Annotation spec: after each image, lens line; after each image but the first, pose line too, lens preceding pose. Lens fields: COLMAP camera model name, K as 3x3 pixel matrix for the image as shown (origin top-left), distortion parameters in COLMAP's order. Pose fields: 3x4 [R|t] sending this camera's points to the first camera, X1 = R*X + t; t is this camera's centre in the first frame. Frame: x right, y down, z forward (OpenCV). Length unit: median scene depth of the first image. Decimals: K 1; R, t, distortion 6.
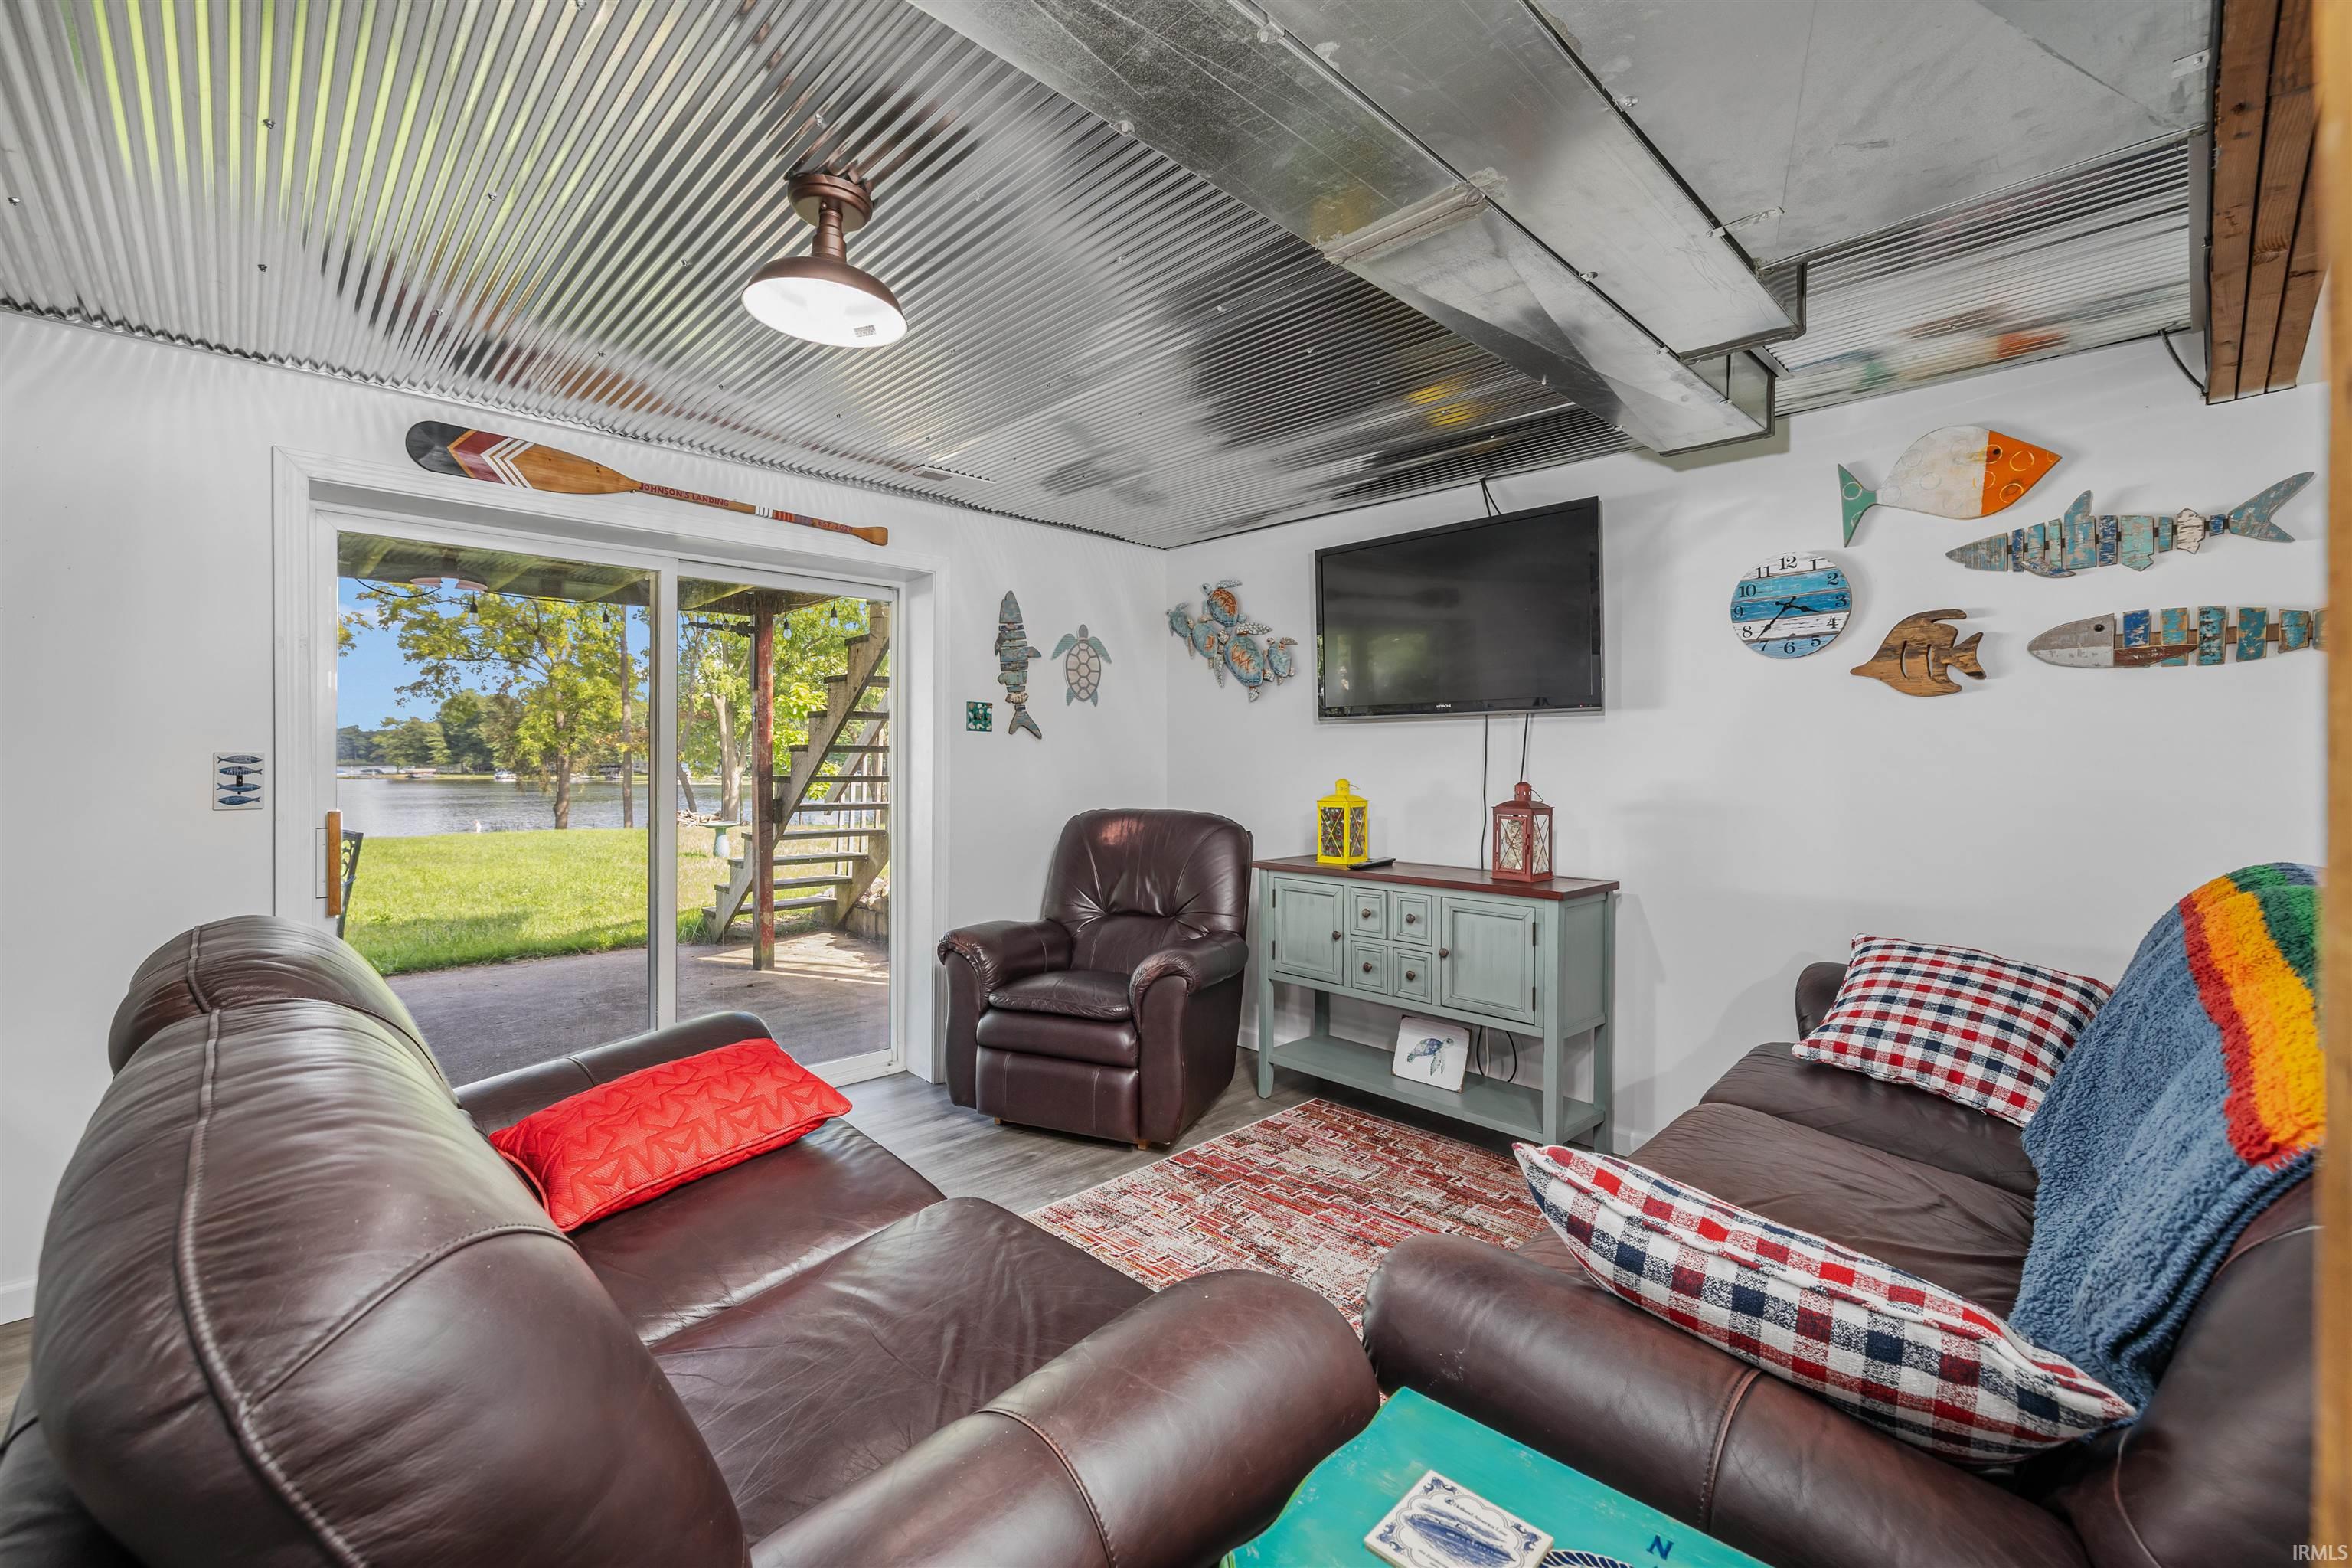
lens RADIAL K [[984.5, 0, 1165.2], [0, 984.5, 763.3], [0, 0, 1]] dist [-0.000365, 0.000051]
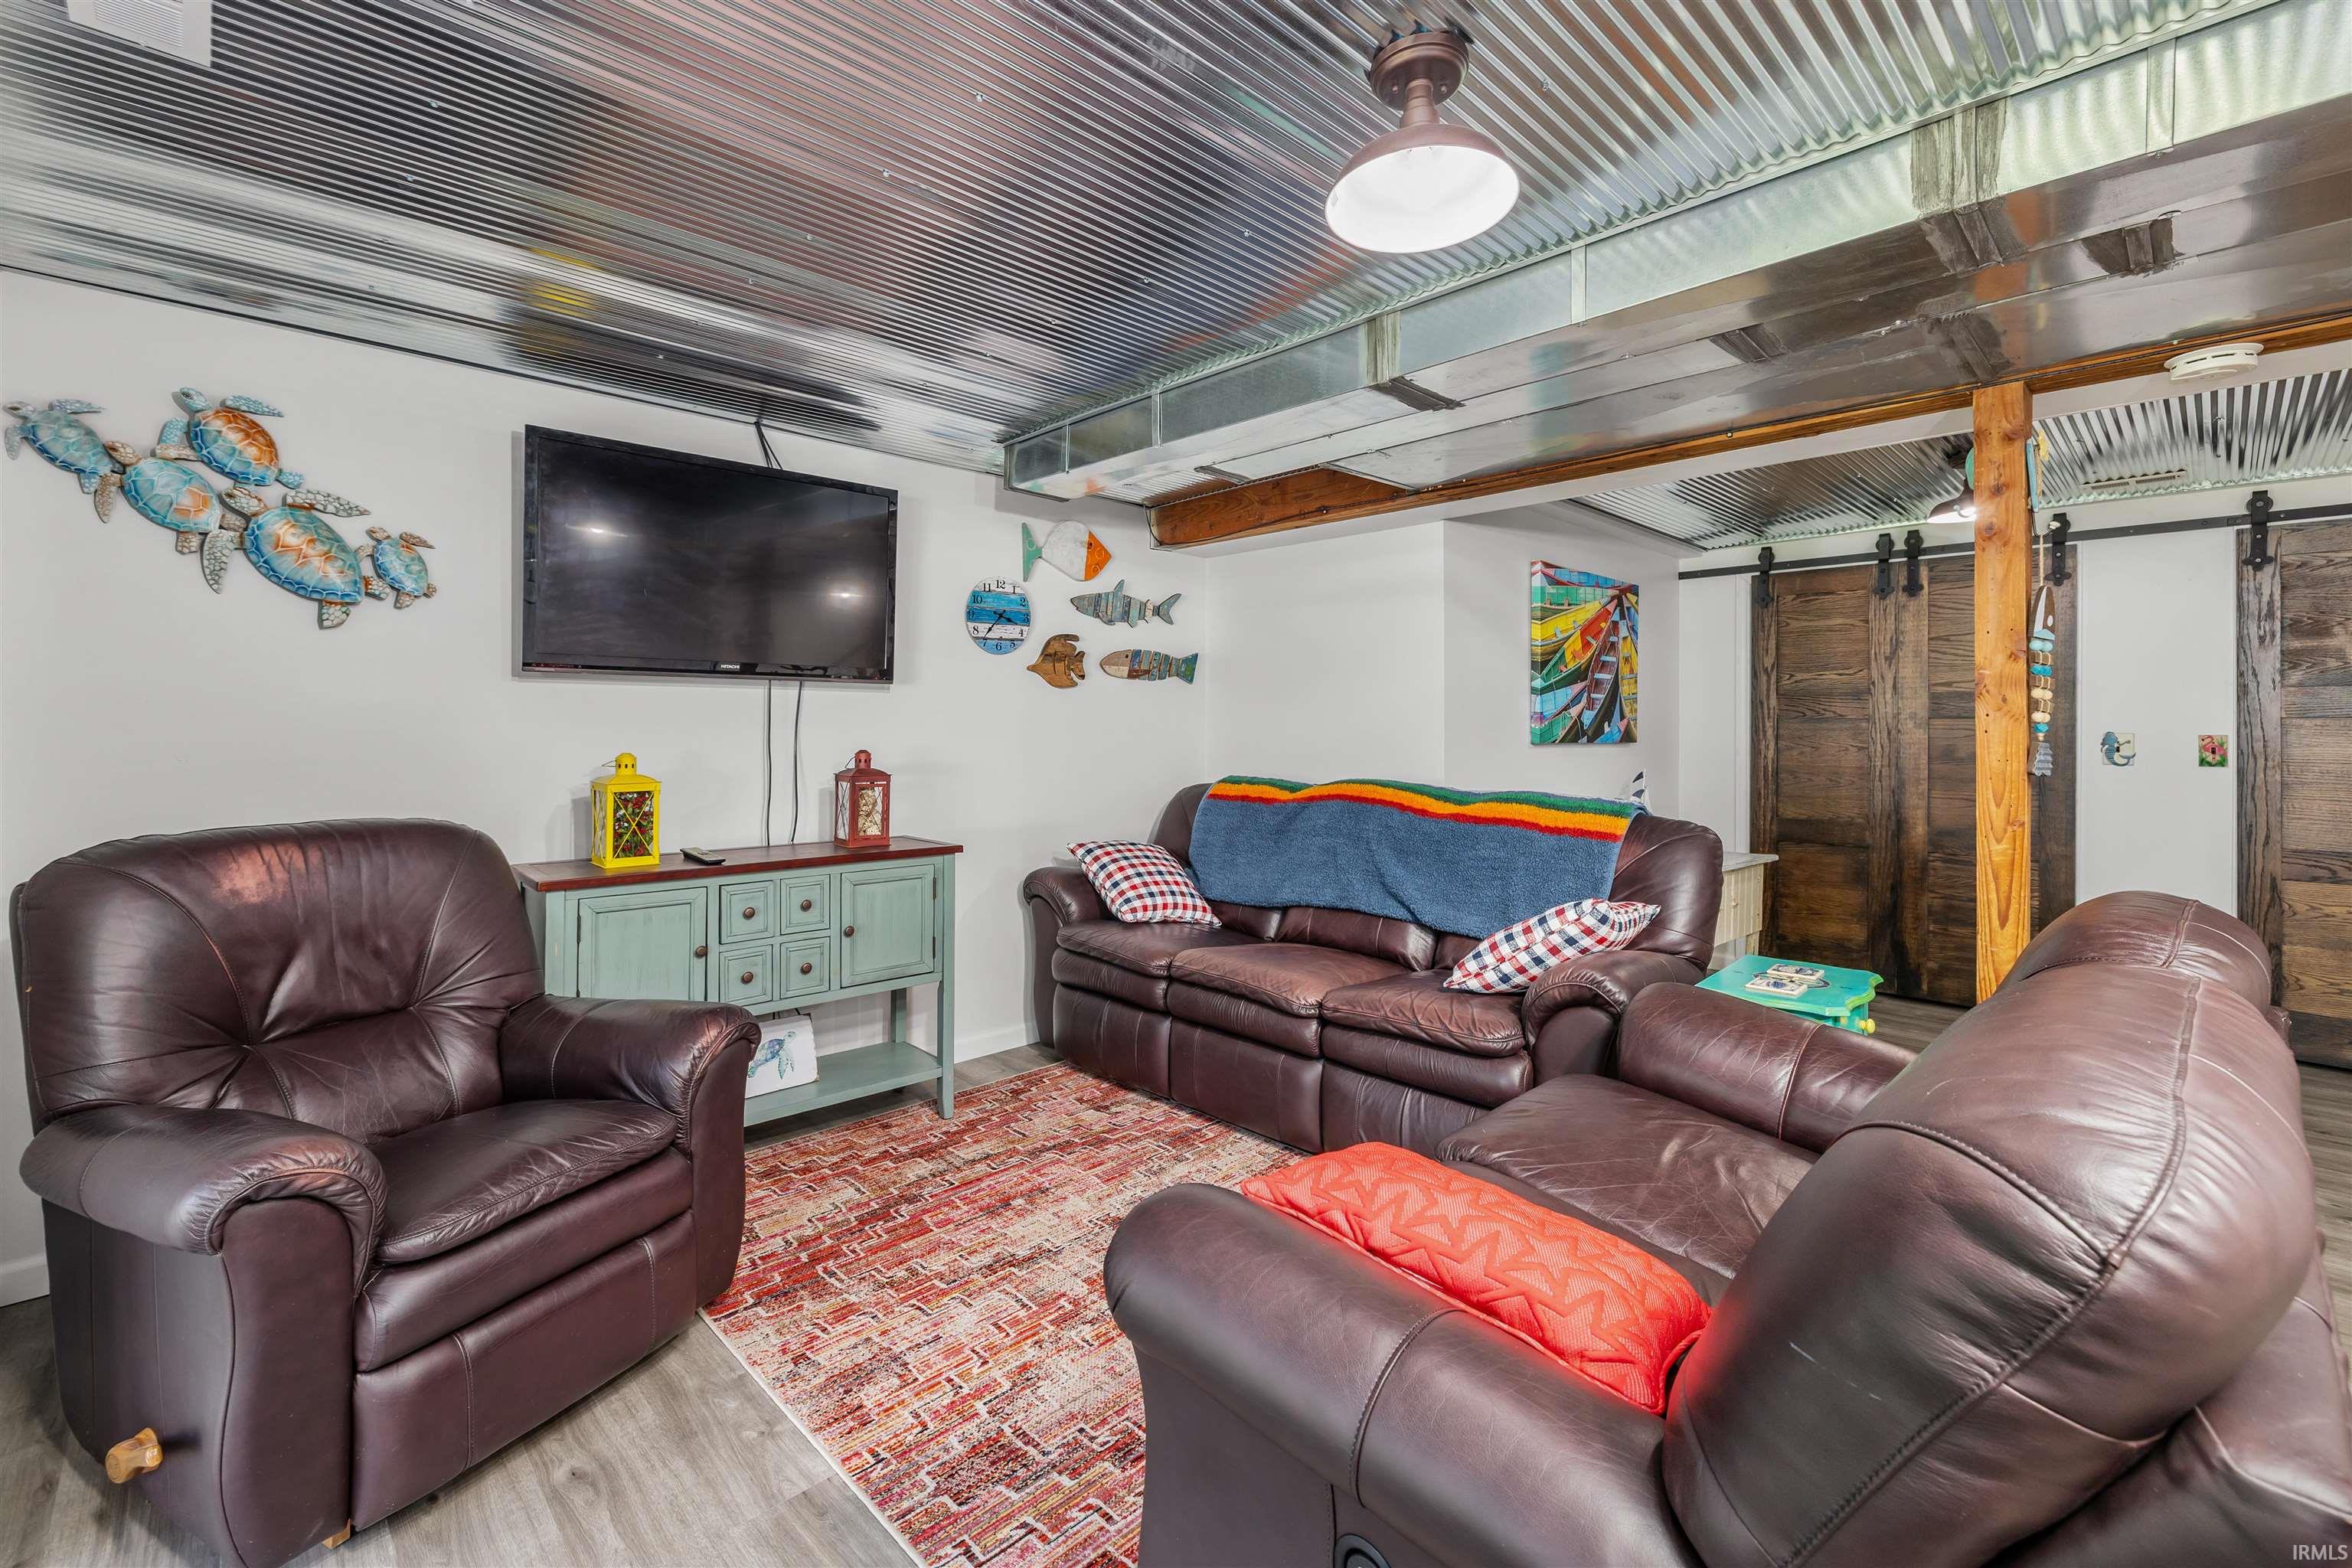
lens RADIAL K [[977.5, 0, 1170.4], [0, 977.5, 740.4], [0, 0, 1]] dist [-0.001069, -0.000001]
pose [[0.022846, -0.012509, 0.999661, -0.715166], [0.002583, 0.999919, 0.012453, -0.003534], [-0.999736, 0.002298, 0.022876, 0.729823]]
